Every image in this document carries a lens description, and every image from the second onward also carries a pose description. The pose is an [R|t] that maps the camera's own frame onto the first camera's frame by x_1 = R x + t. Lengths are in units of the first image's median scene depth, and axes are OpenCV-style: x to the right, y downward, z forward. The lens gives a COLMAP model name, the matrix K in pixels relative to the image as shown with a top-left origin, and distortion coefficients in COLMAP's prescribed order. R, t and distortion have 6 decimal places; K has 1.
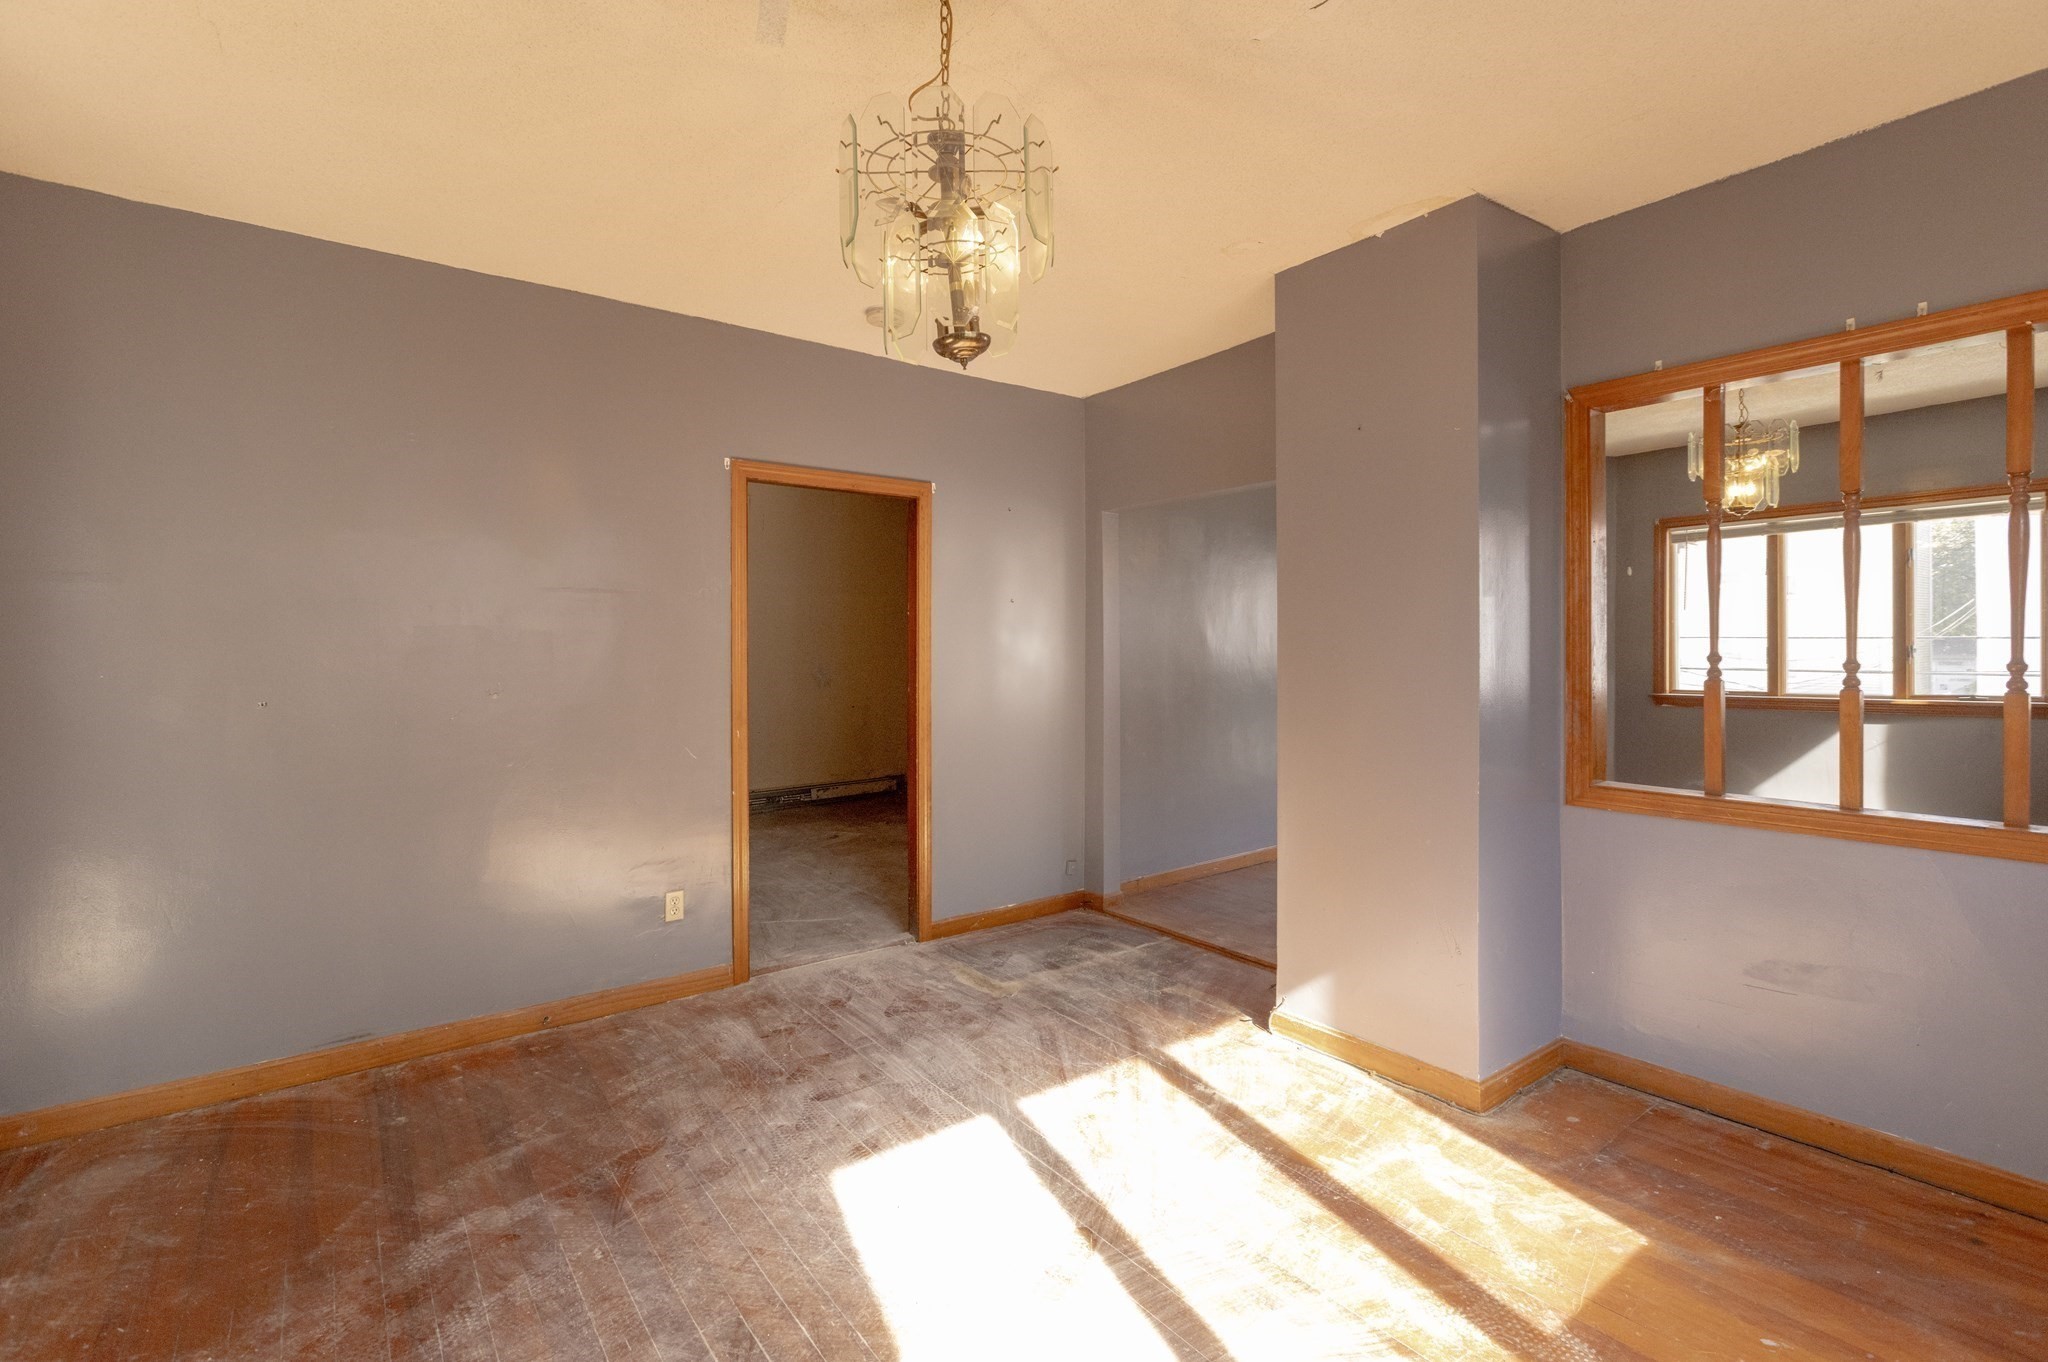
lens RADIAL K [[931.0, 0, 1030.0], [0, 931.0, 651.0], [0, 0, 1]] dist [0.001227, 0.000109]
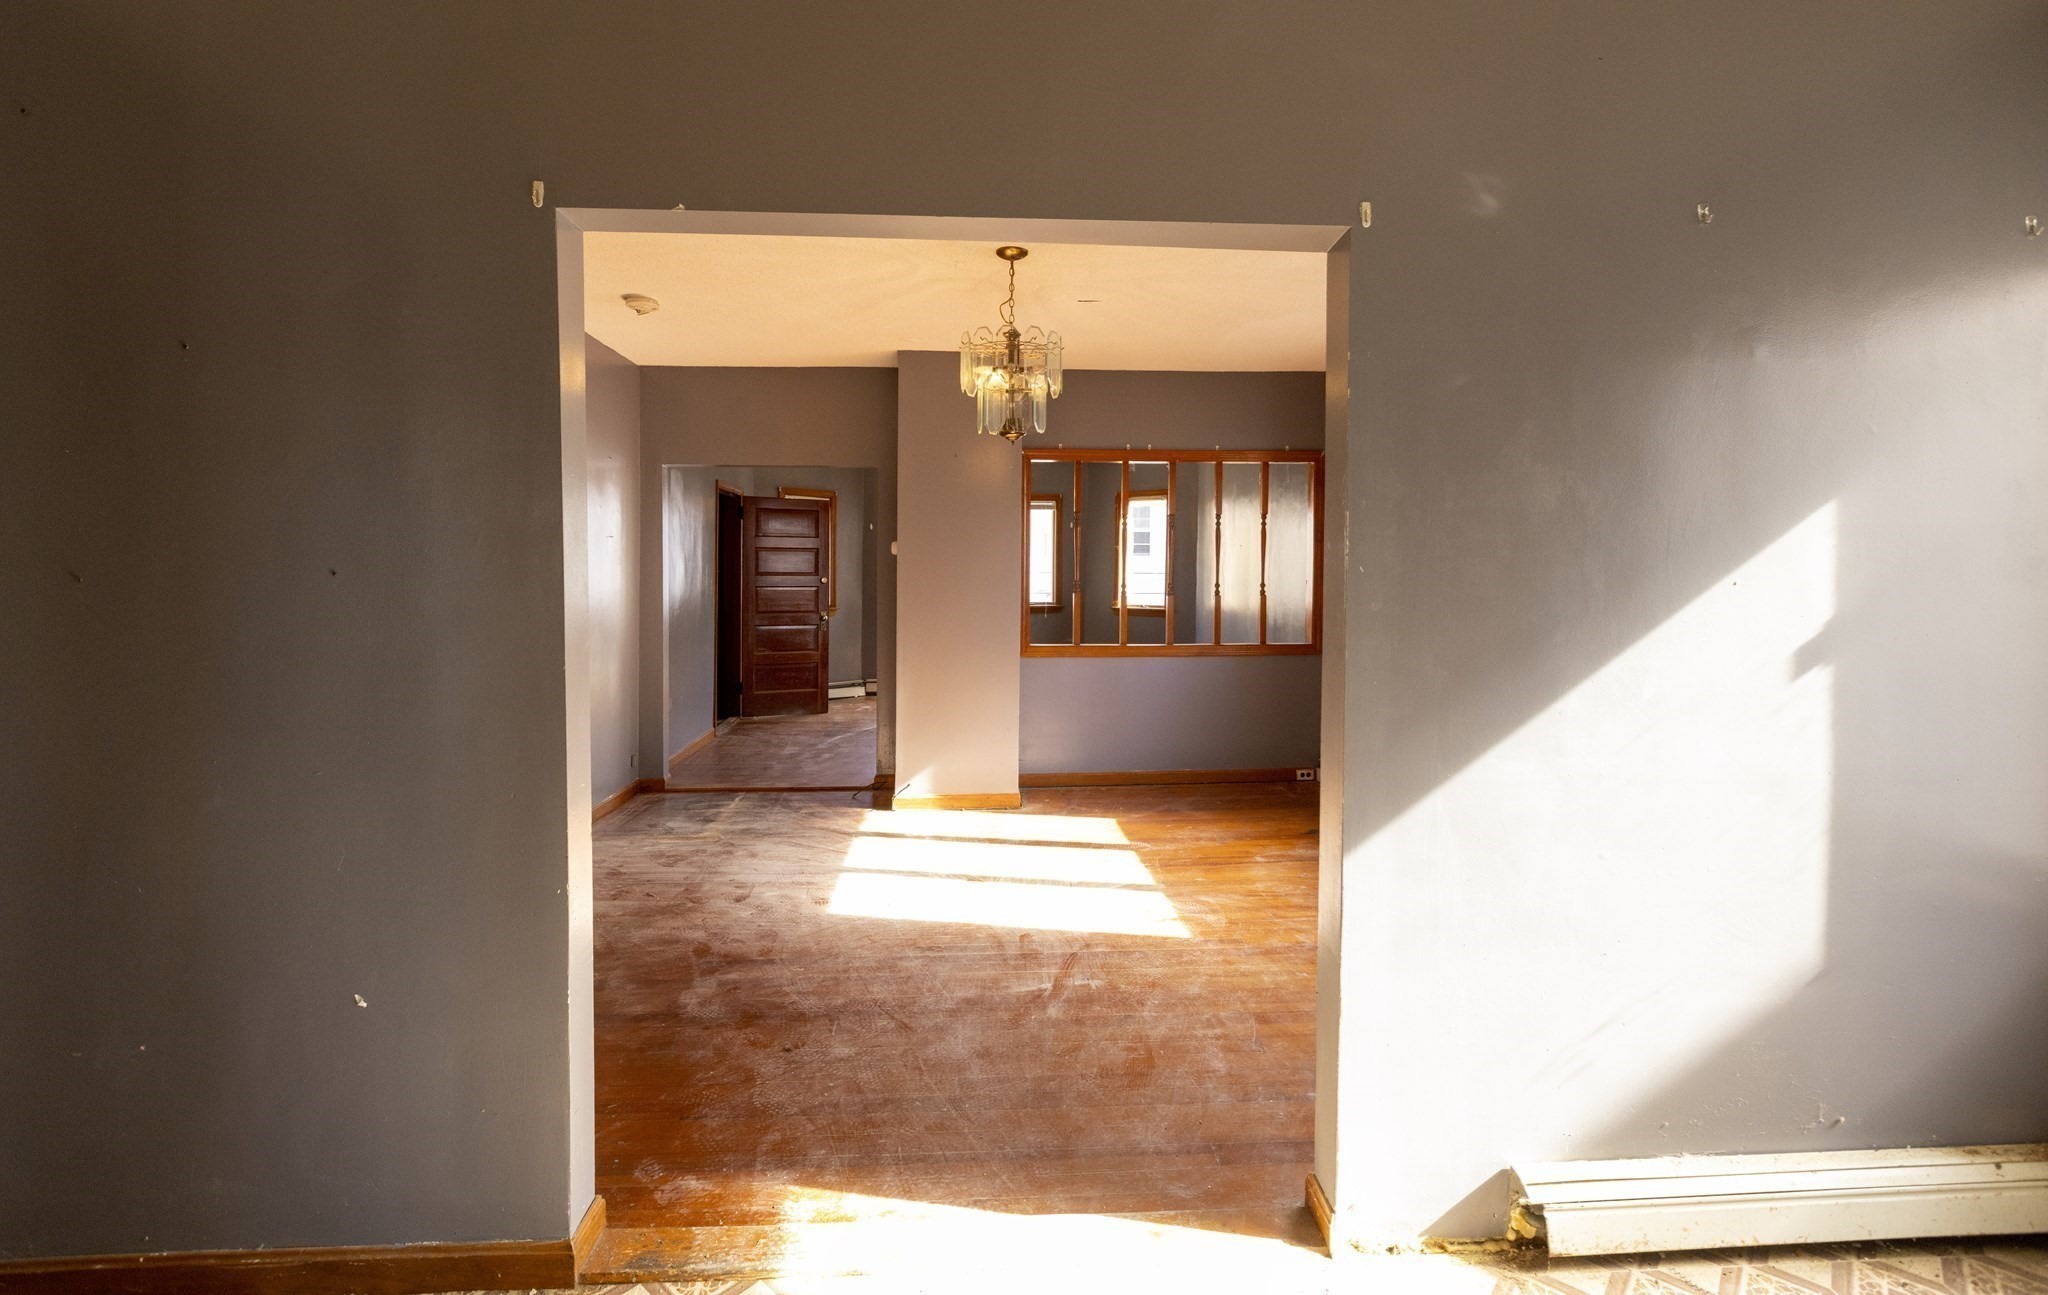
lens RADIAL K [[939.6, 0, 991.1], [0, 939.6, 677.2], [0, 0, 1]] dist [0.000473, 0.000006]
pose [[0.571300, -0.084200, 0.816411, -1.140164], [-0.002449, 0.994544, 0.104286, -0.003746], [-0.820737, -0.061578, 0.567977, -0.096897]]
